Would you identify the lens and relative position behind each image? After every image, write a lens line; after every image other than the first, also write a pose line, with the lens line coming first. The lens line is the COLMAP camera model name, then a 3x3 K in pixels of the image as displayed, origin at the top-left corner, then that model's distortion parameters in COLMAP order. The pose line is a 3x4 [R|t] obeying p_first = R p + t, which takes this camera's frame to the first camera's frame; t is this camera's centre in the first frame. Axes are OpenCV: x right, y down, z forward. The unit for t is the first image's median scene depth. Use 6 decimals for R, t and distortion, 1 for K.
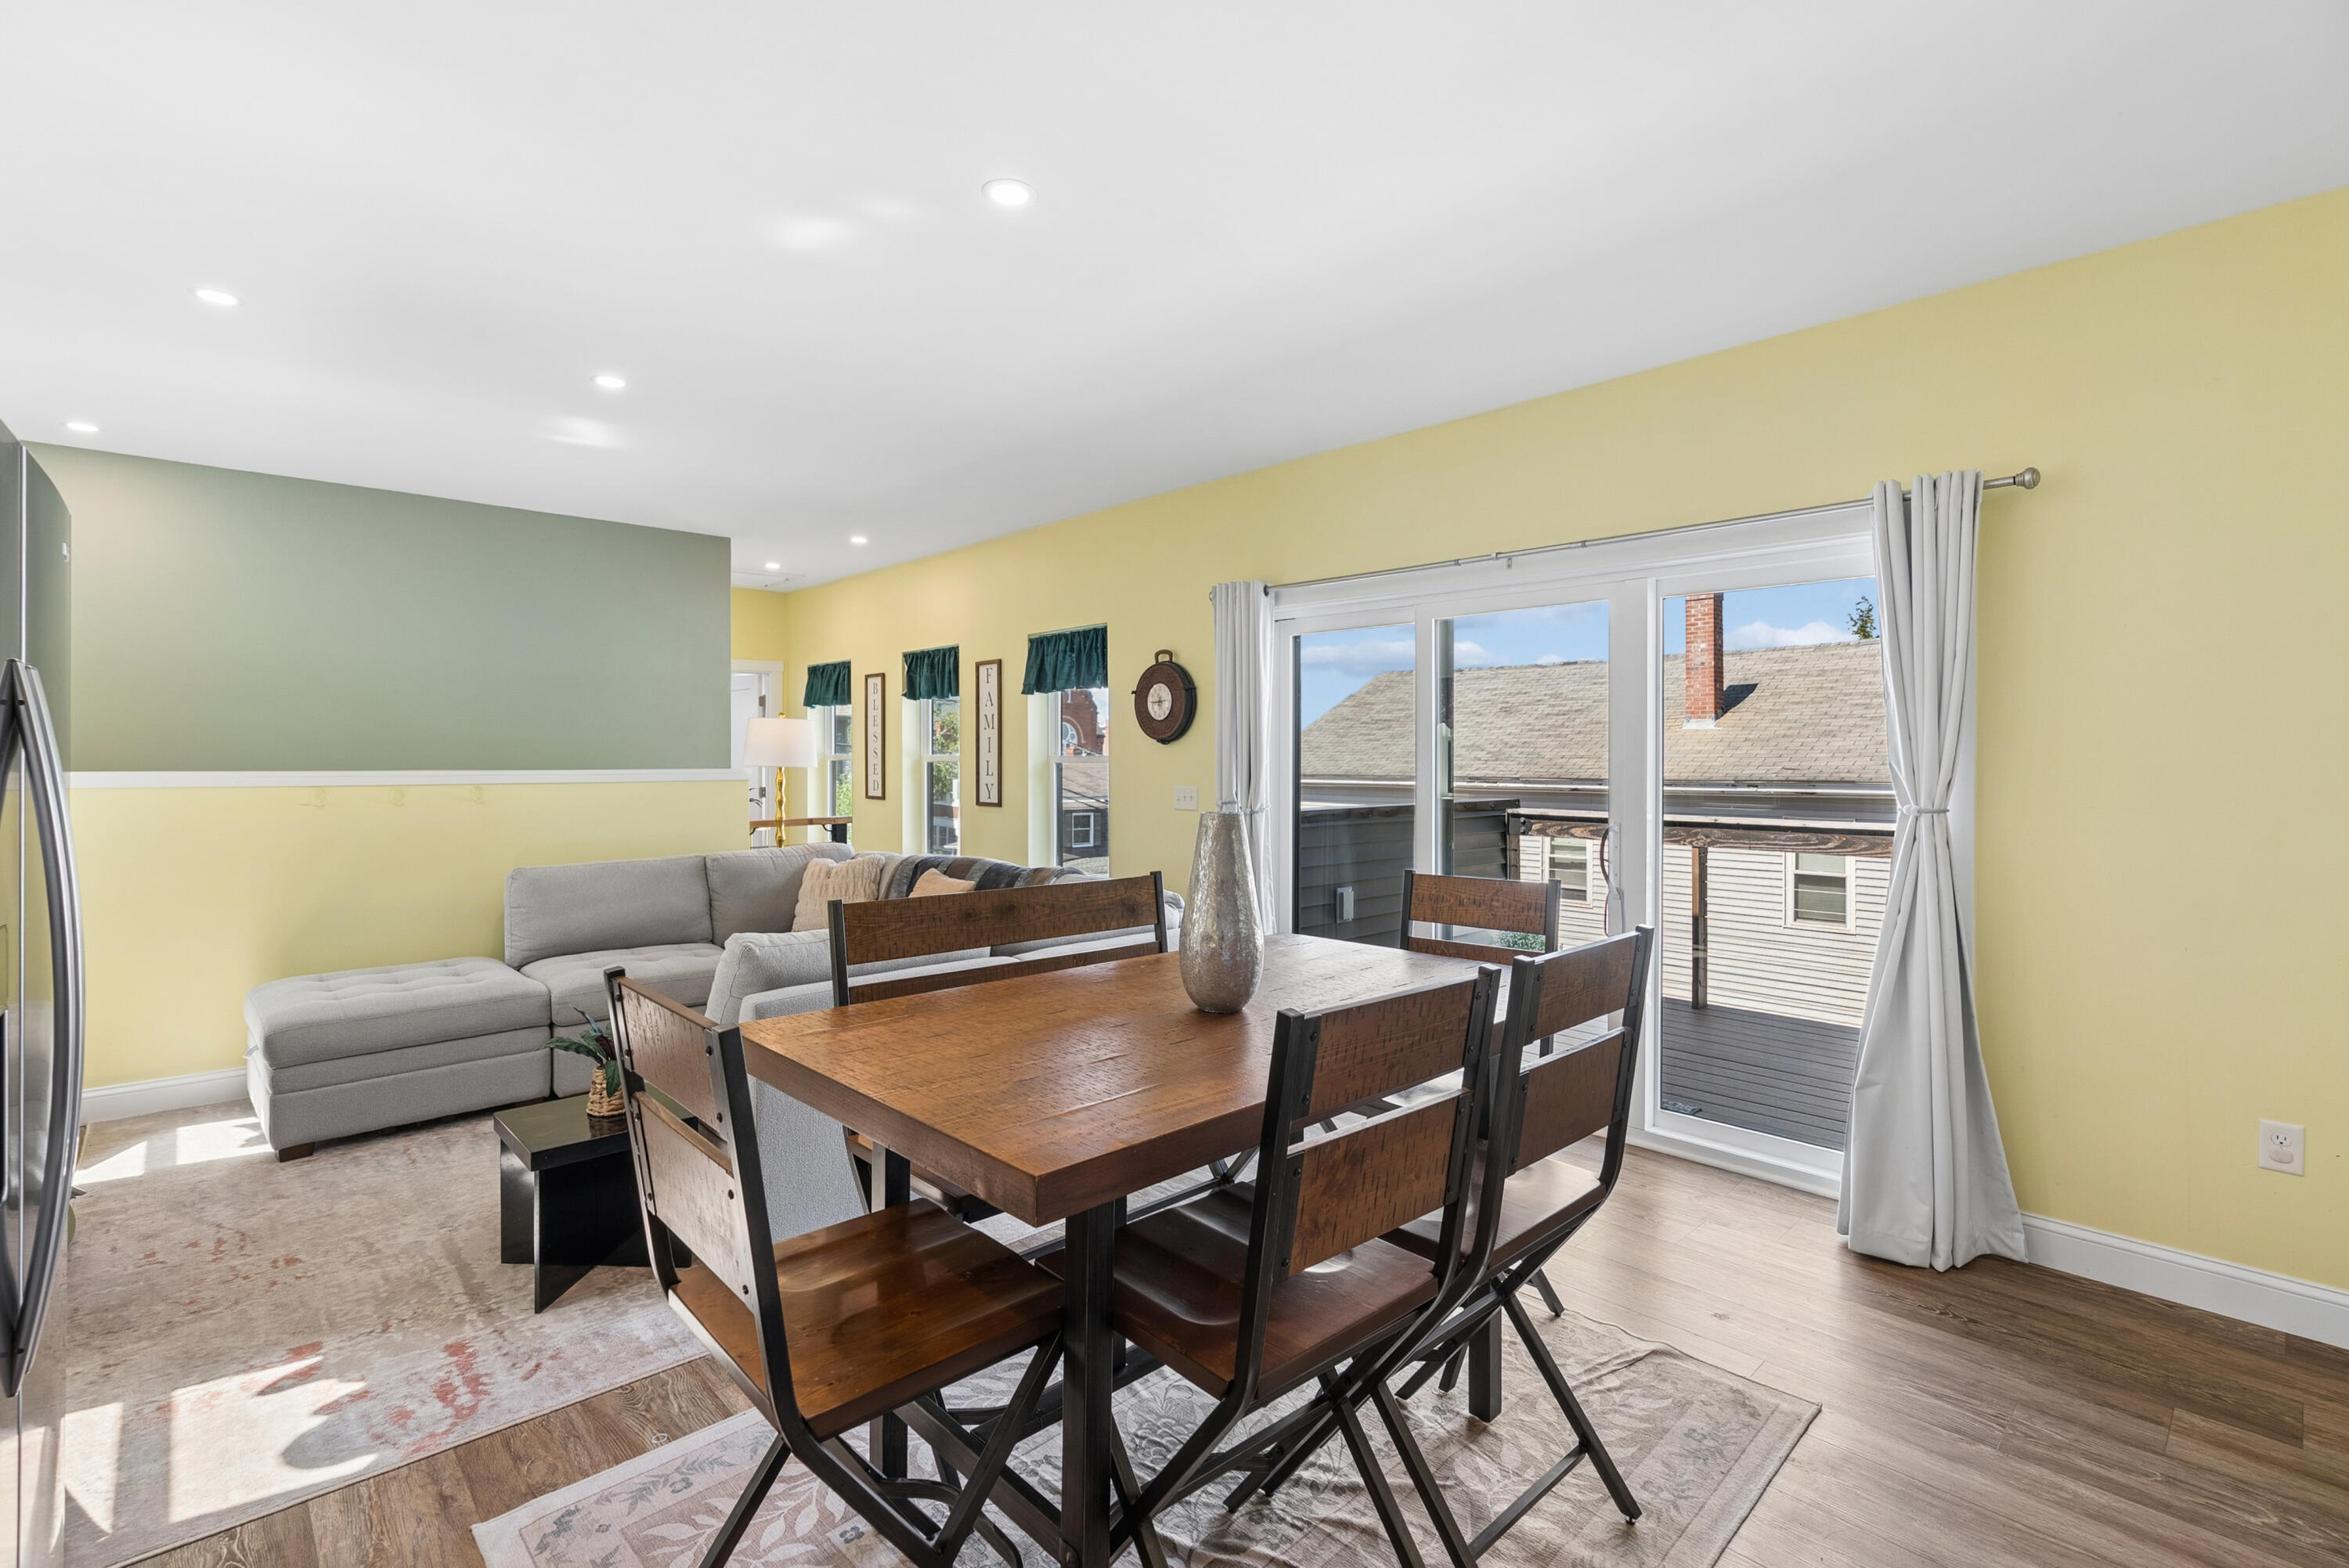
lens RADIAL K [[1057.7, 0, 1162.3], [0, 1057.7, 774.7], [0, 0, 1]] dist [-0.005059, -0.000365]
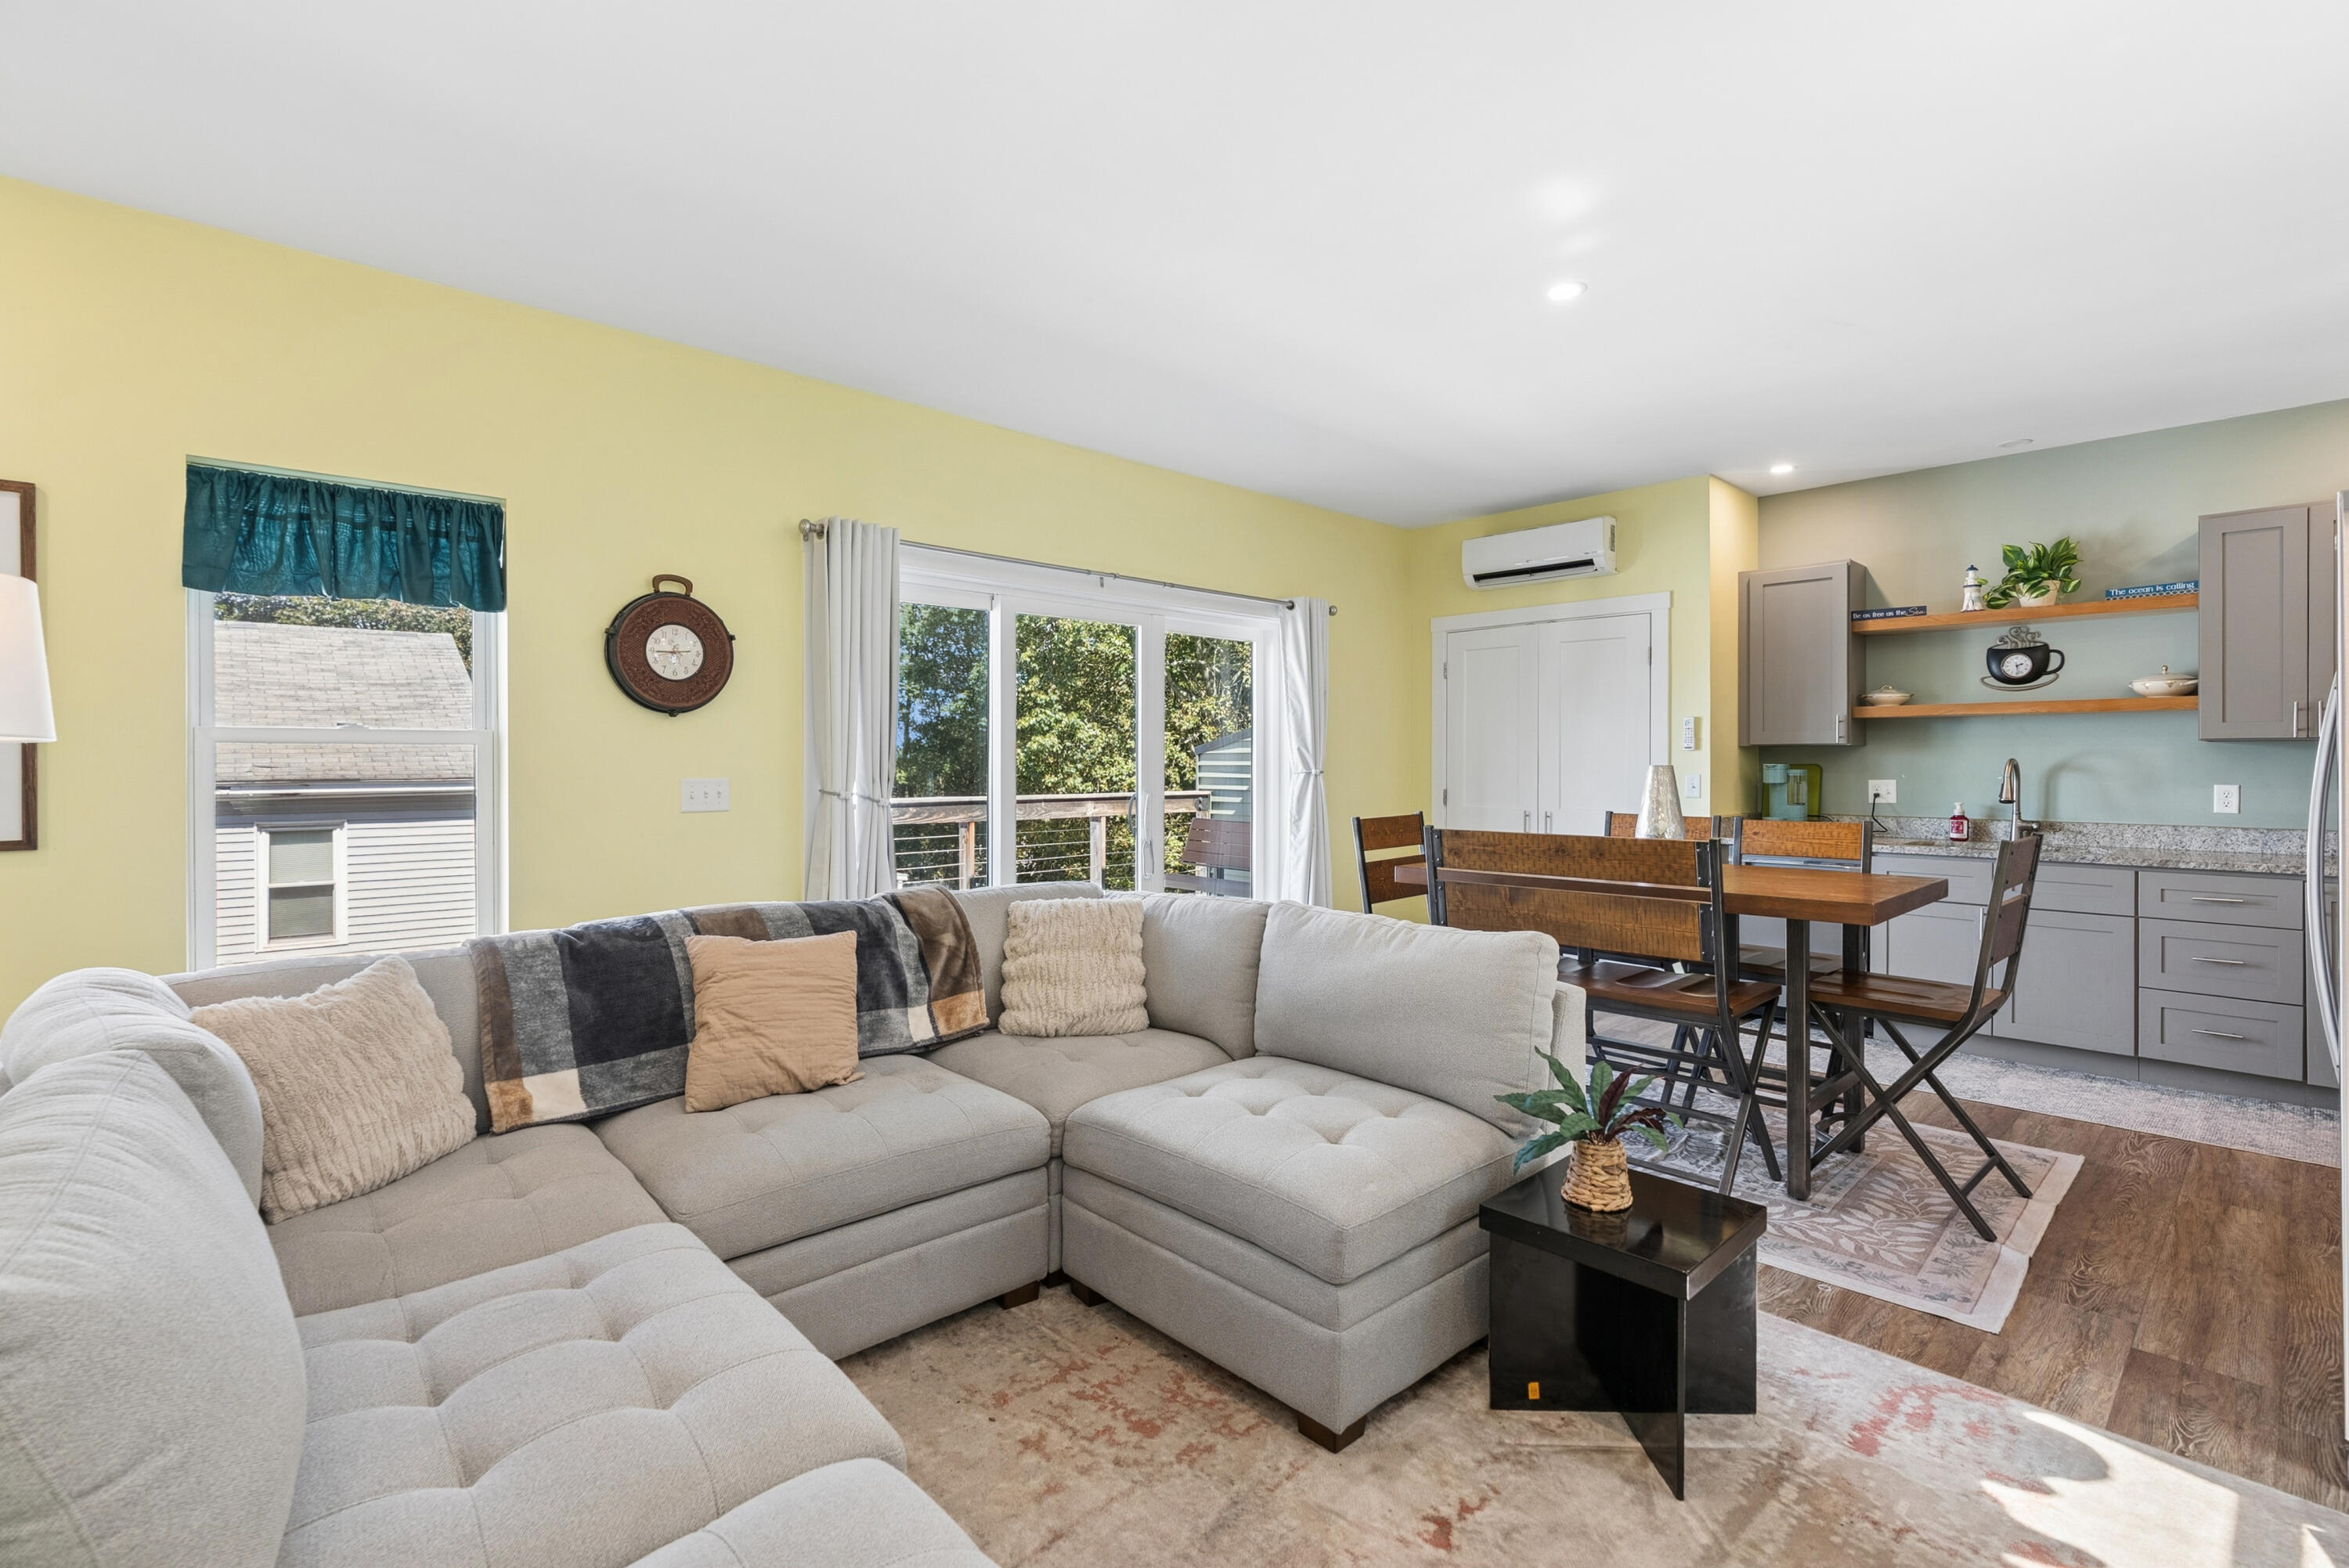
lens RADIAL K [[1069.6, 0, 1150.8], [0, 1069.6, 761.1], [0, 0, 1]] dist [-0.007374, 0.001141]
pose [[0.008594, -0.000924, 0.999963, -0.549162], [0.017150, 0.999853, 0.000777, 0.003482], [-0.999816, 0.017143, 0.008609, 0.564351]]
